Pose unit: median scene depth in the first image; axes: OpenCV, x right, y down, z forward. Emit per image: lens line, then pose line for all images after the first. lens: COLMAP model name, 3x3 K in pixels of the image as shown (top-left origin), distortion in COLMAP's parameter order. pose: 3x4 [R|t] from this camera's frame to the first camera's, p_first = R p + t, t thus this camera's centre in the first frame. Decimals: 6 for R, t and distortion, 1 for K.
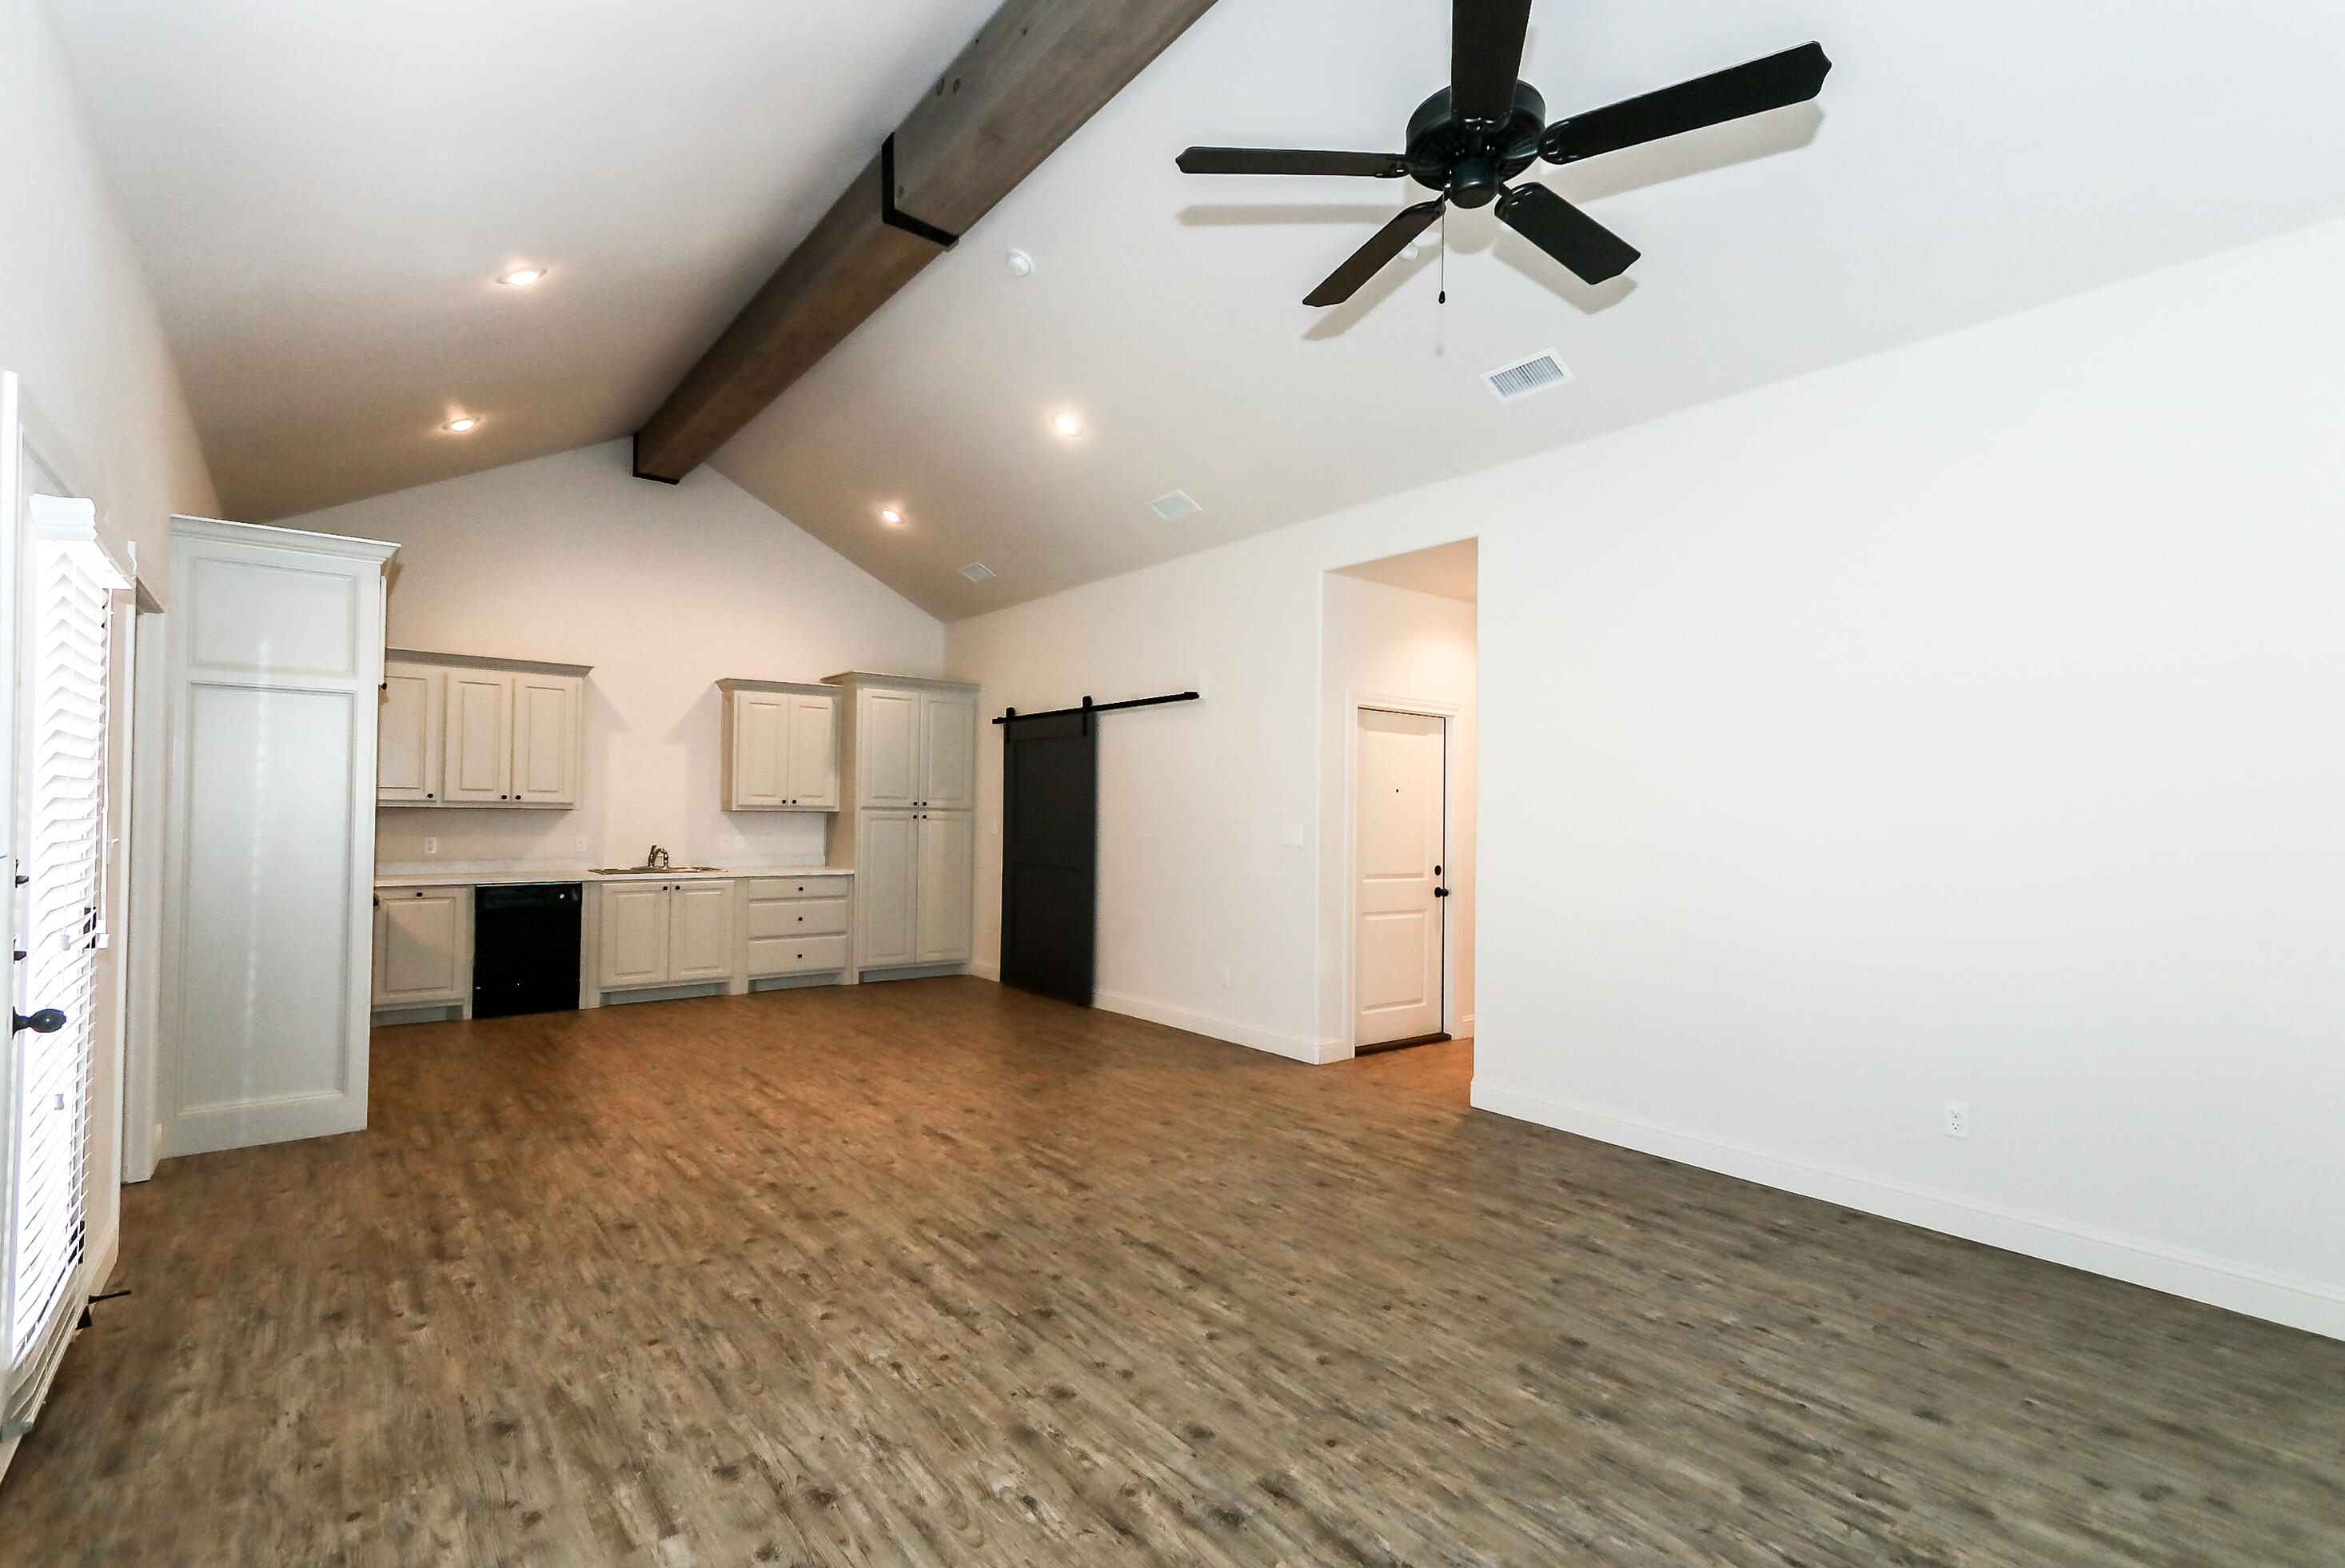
lens RADIAL K [[1083.5, 0, 1173.4], [0, 1083.5, 795.6], [0, 0, 1]] dist [0.005321, 0.000508]
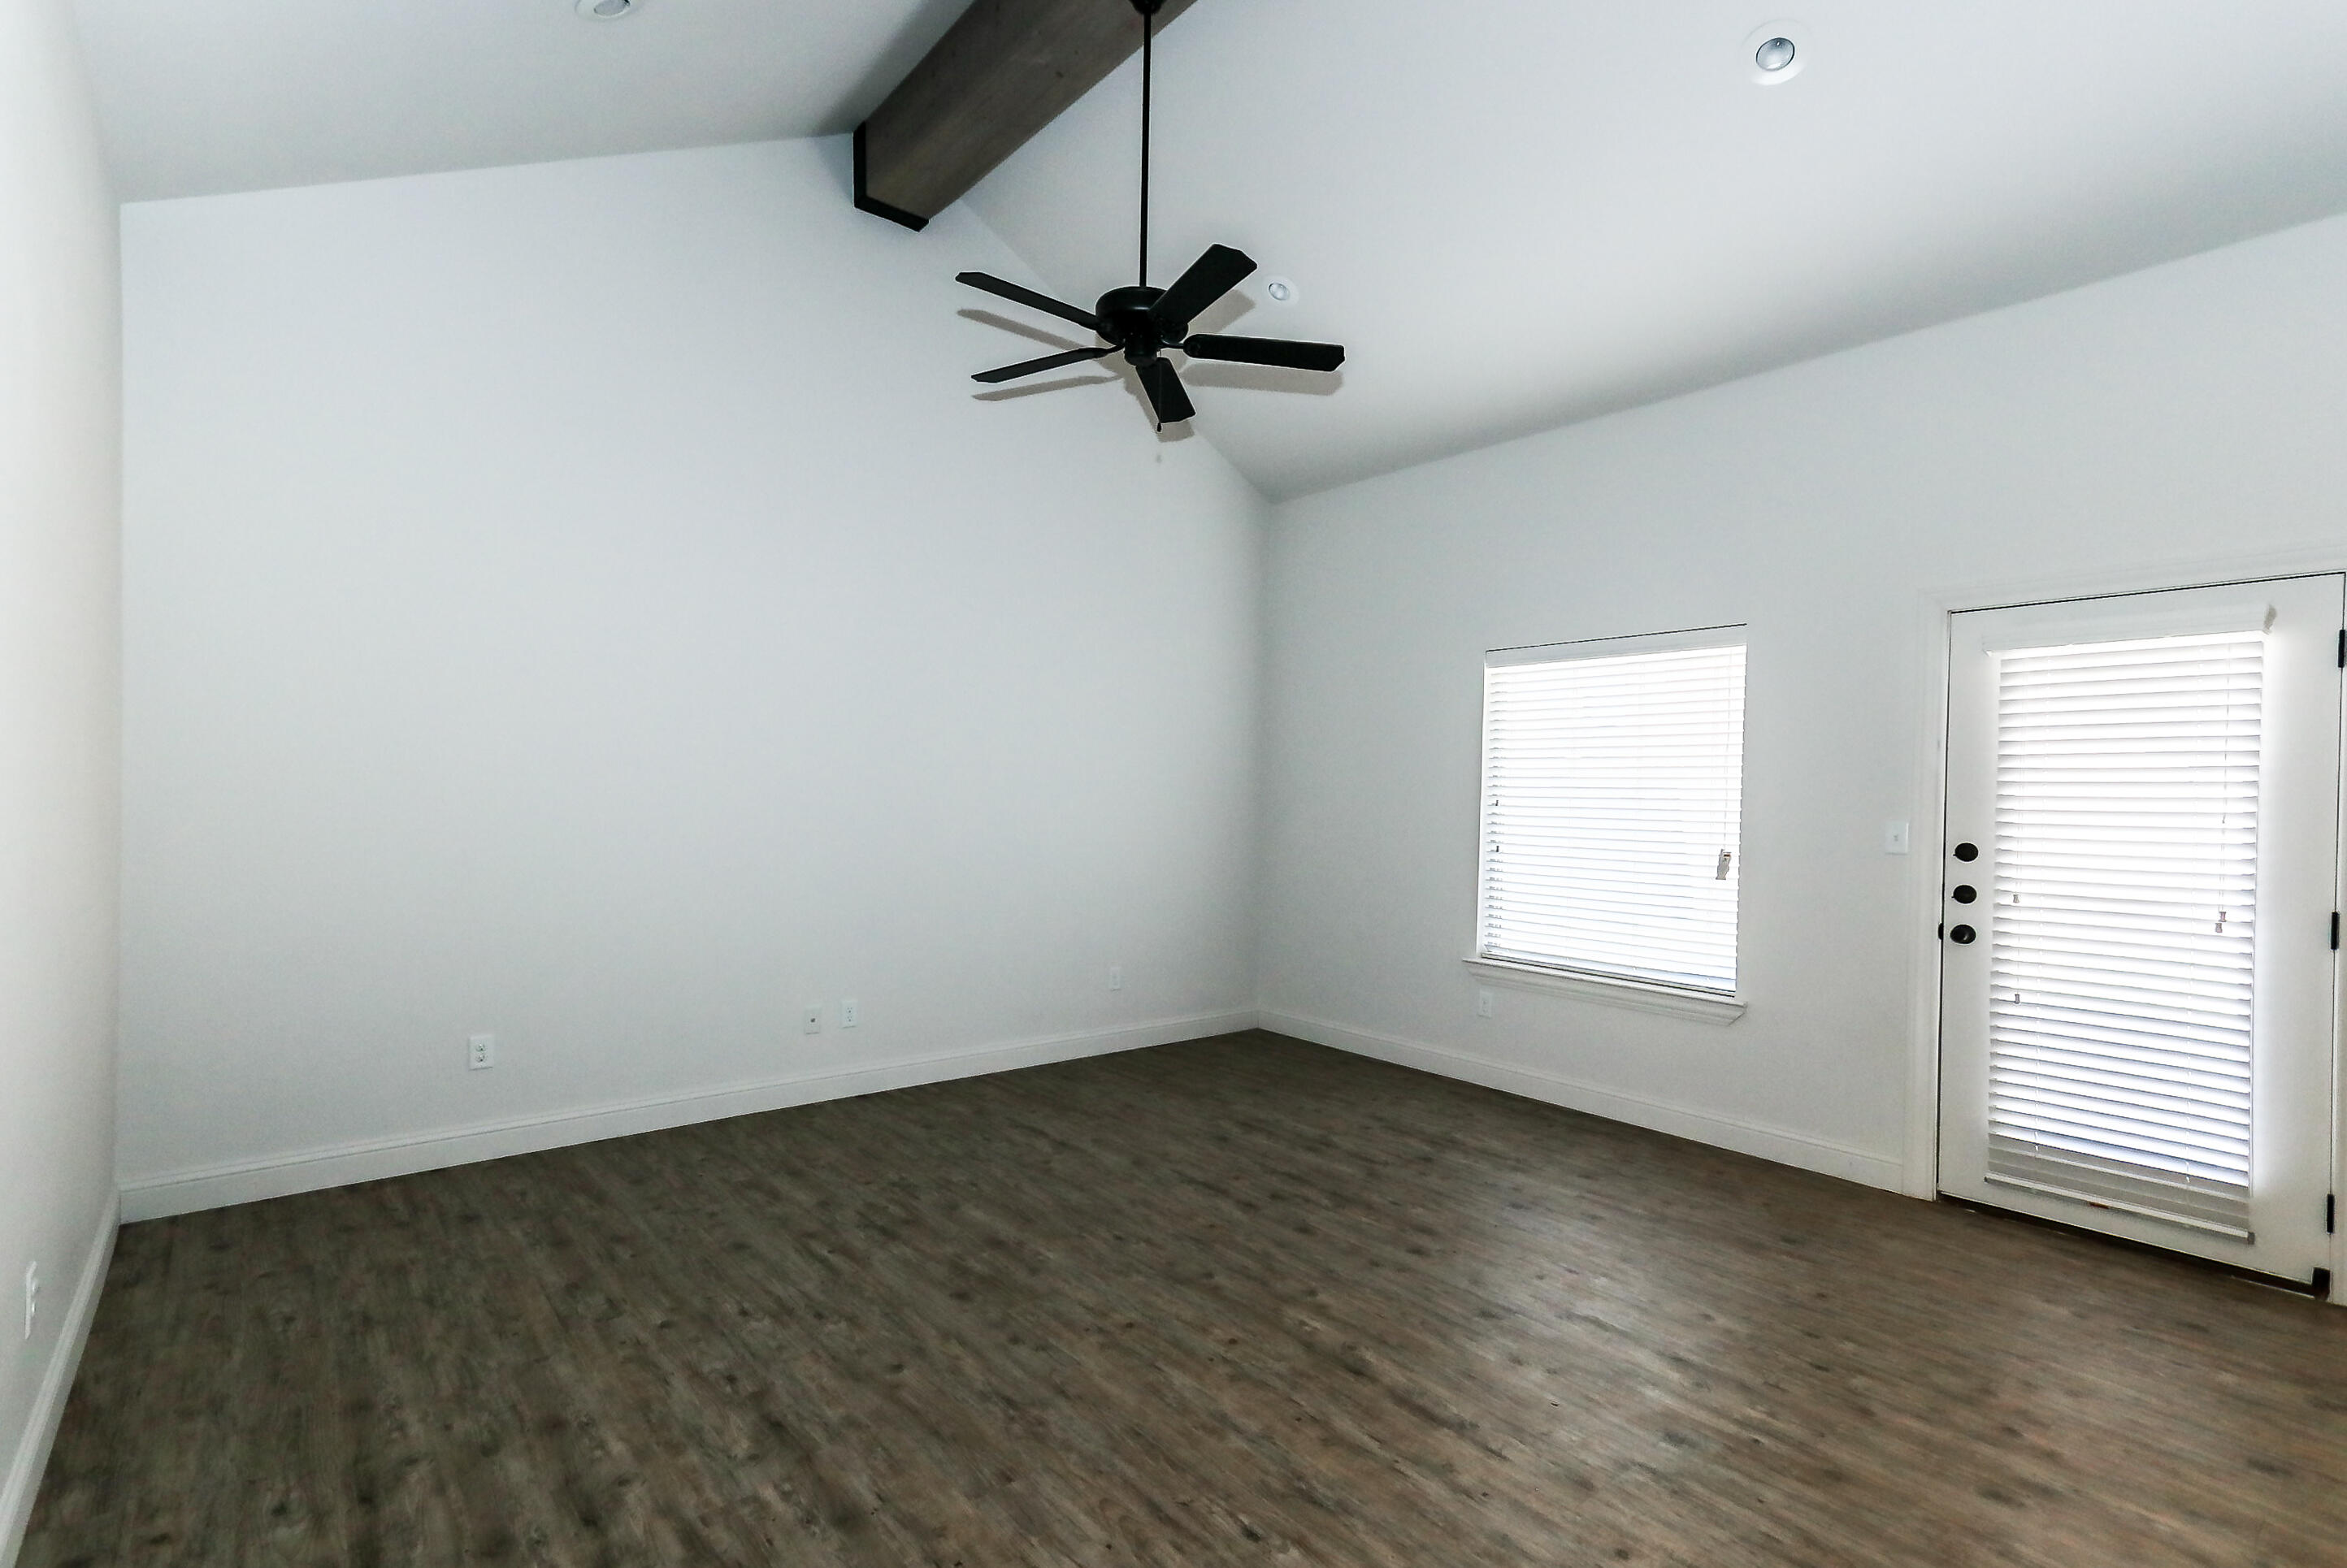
lens RADIAL K [[1084.2, 0, 1172.8], [0, 1084.2, 791.6], [0, 0, 1]] dist [0.005321, 0.000508]
pose [[-0.999143, -0.032812, -0.025215, 0.202977], [-0.032208, 0.999193, -0.023998, 0.042586], [0.025982, -0.023165, -0.999394, 1.968258]]
